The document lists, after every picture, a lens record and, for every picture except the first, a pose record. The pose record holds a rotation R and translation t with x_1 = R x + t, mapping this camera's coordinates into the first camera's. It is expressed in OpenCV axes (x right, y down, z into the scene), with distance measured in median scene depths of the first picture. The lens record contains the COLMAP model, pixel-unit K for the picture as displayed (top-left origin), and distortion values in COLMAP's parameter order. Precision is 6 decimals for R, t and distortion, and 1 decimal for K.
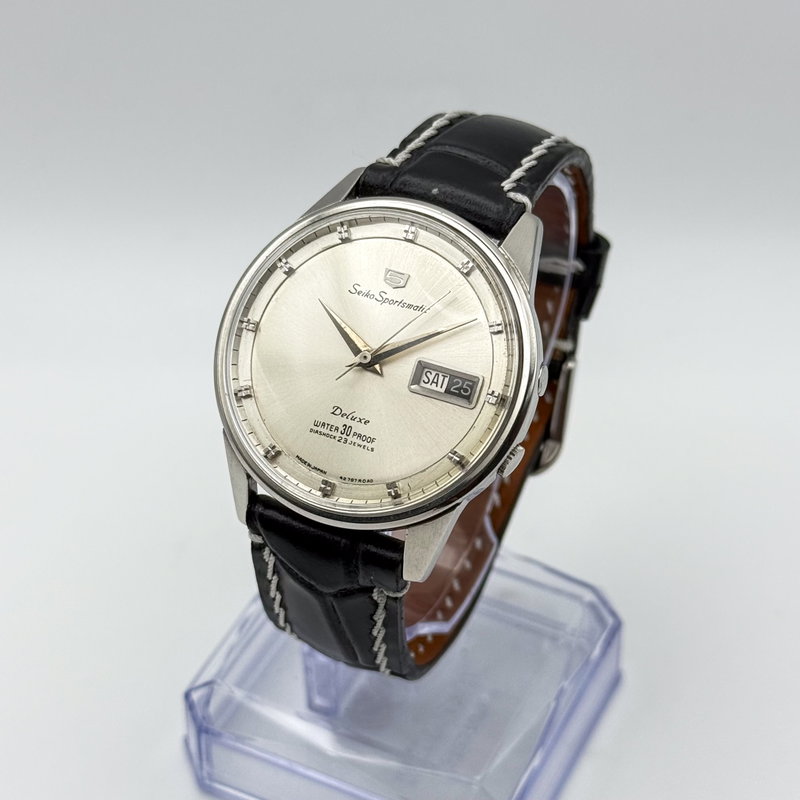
lens RADIAL K [[1875.7, 0, 401.3], [0, 1875.7, 396.2], [0, 0, 1]] dist [0.490361, 0.000000]
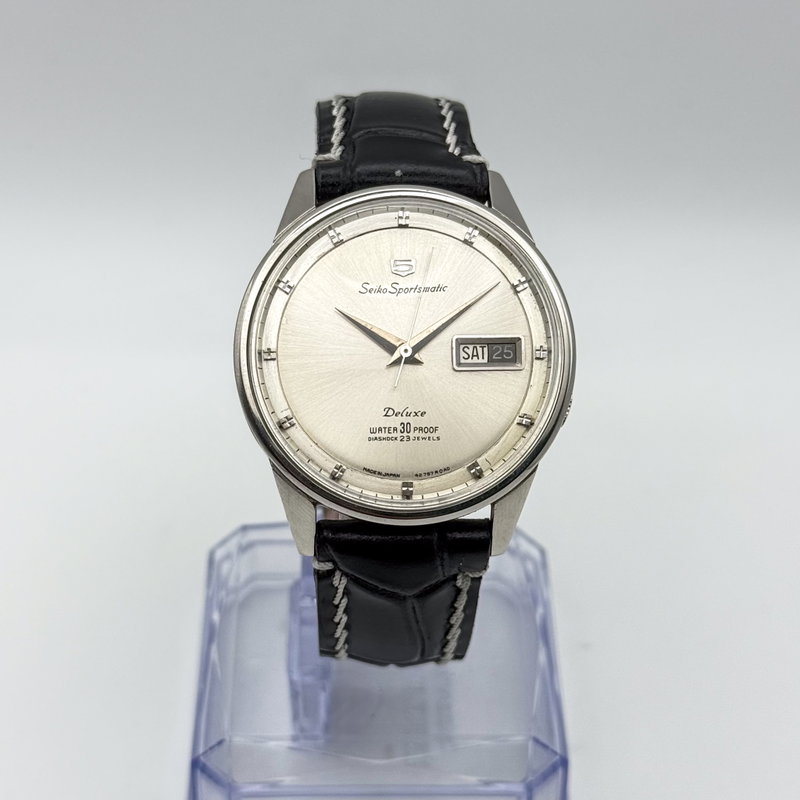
lens RADIAL K [[1875.7, 0, 394.2], [0, 1875.7, 402.8], [0, 0, 1]] dist [0.490361, 0.000000]
pose [[0.893037, -0.284120, 0.348941, -0.366472], [0.281448, 0.957729, 0.059514, -0.053466], [-0.351100, 0.045061, 0.935253, 0.082244]]
